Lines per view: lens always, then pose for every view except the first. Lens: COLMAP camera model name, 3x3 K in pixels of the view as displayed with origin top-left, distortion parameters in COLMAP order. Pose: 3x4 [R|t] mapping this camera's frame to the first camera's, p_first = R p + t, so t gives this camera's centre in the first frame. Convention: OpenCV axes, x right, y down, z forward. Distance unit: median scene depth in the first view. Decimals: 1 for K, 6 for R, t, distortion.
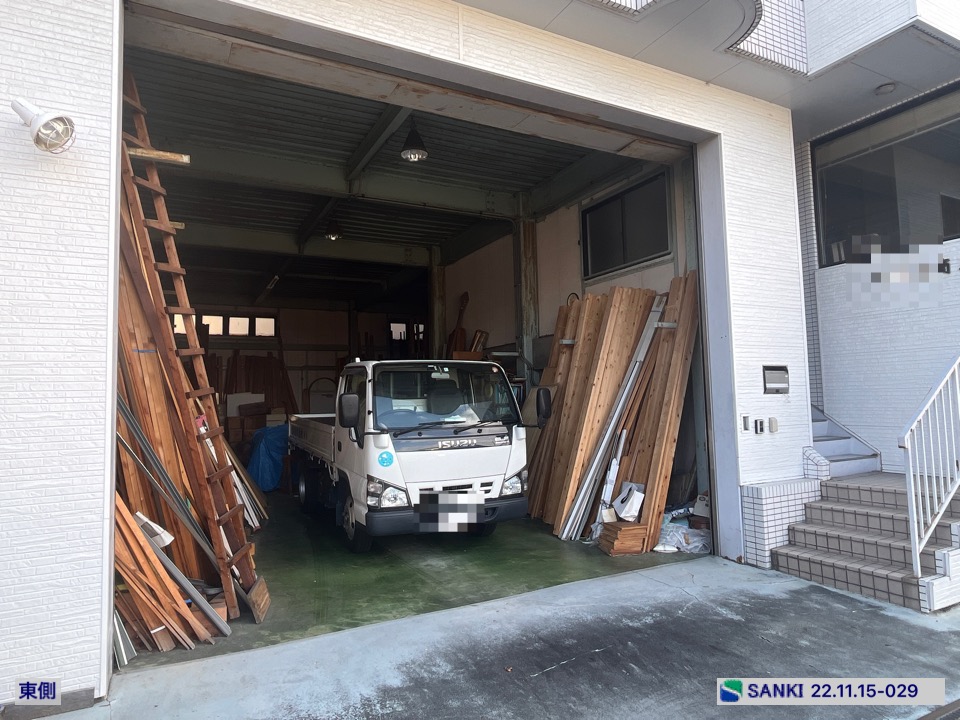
lens RADIAL K [[590.5, 0, 480.0], [0, 590.5, 360.0], [0, 0, 1]] dist [-0.004775, -0.001343]
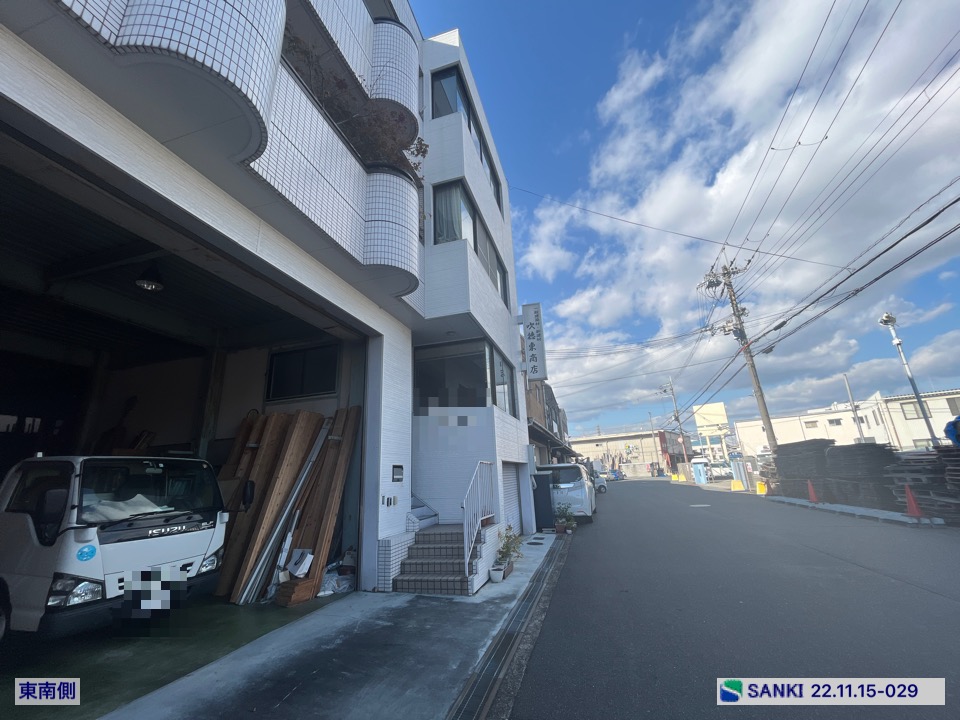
lens RADIAL K [[388.5, 0, 480.0], [0, 388.5, 360.0], [0, 0, 1]] dist [-0.002252, -0.000232]
pose [[0.694637, 0.198433, 0.691451, -0.205046], [-0.019093, 0.965949, -0.258028, 0.000250], [-0.719107, 0.166033, 0.674772, -0.025891]]
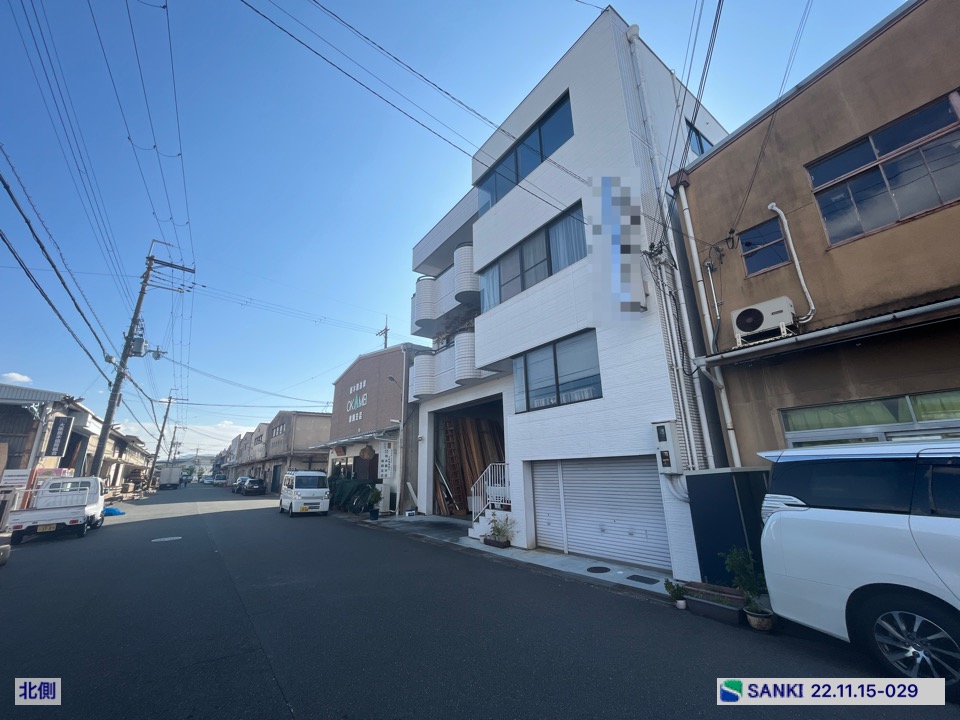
lens RADIAL K [[388.5, 0, 480.0], [0, 388.5, 360.0], [0, 0, 1]] dist [-0.002252, -0.000232]
pose [[0.146026, -0.248963, -0.957441, 2.494970], [0.087458, 0.967275, -0.238181, -0.048754], [0.985407, -0.048955, 0.163022, 0.523222]]
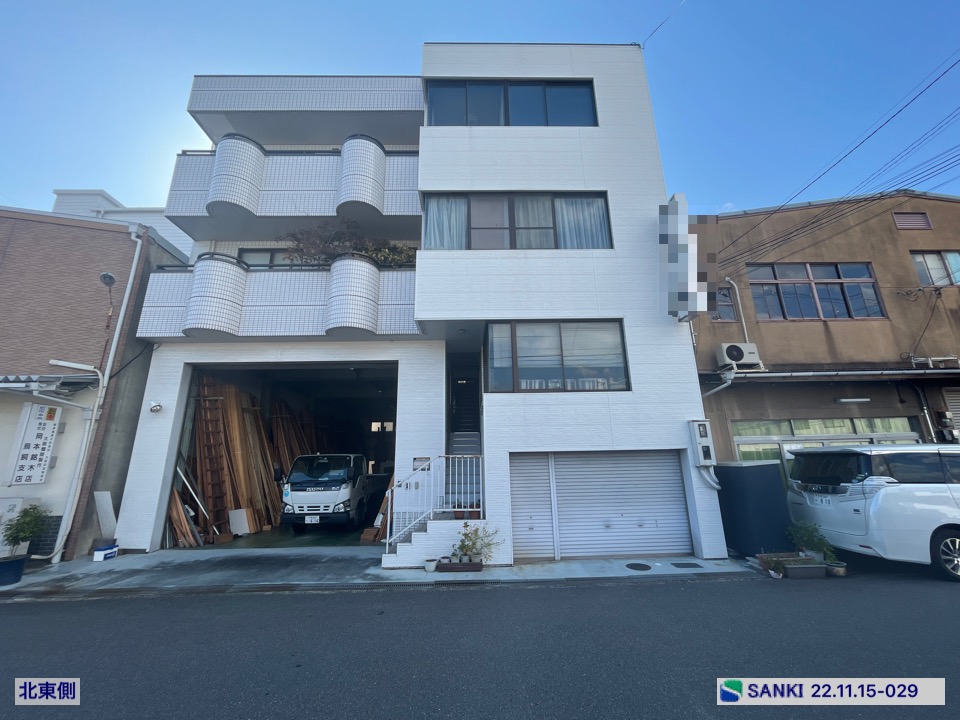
lens RADIAL K [[388.5, 0, 480.0], [0, 388.5, 360.0], [0, 0, 1]] dist [-0.002252, -0.000232]
pose [[0.895197, -0.108000, -0.432386, 1.386921], [0.027055, 0.981573, -0.189161, -0.070599], [0.444848, 0.157638, 0.881624, -0.261020]]
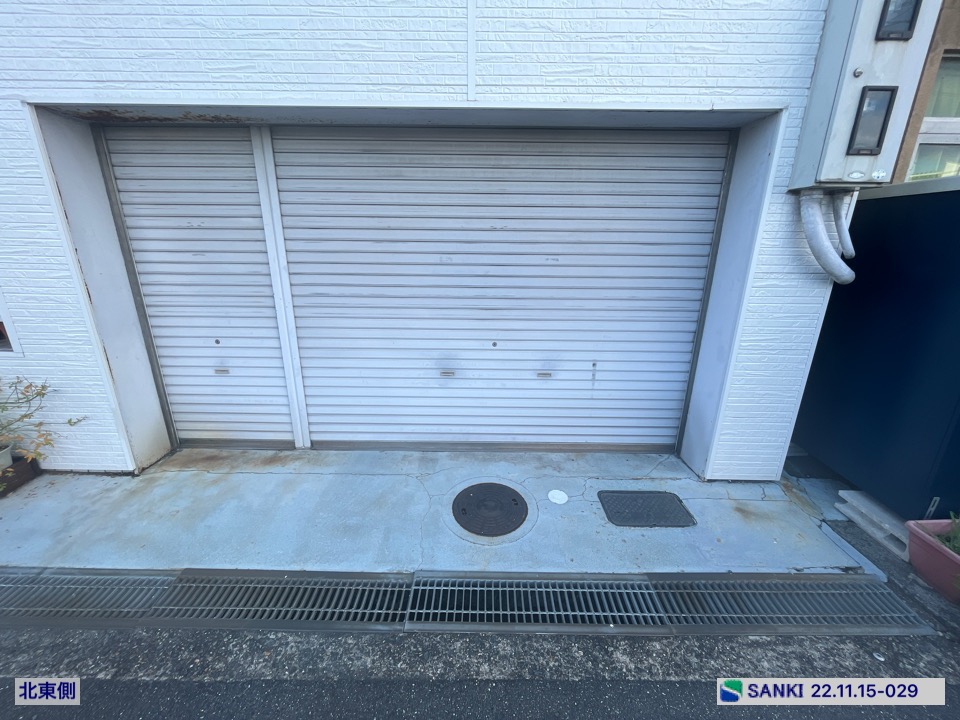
lens RADIAL K [[388.5, 0, 480.0], [0, 388.5, 360.0], [0, 0, 1]] dist [-0.002252, -0.000232]
pose [[0.880206, 0.173145, -0.441880, 1.373628], [-0.001328, 0.931969, 0.362535, 0.063210], [0.474590, -0.318519, 0.820555, 0.787061]]
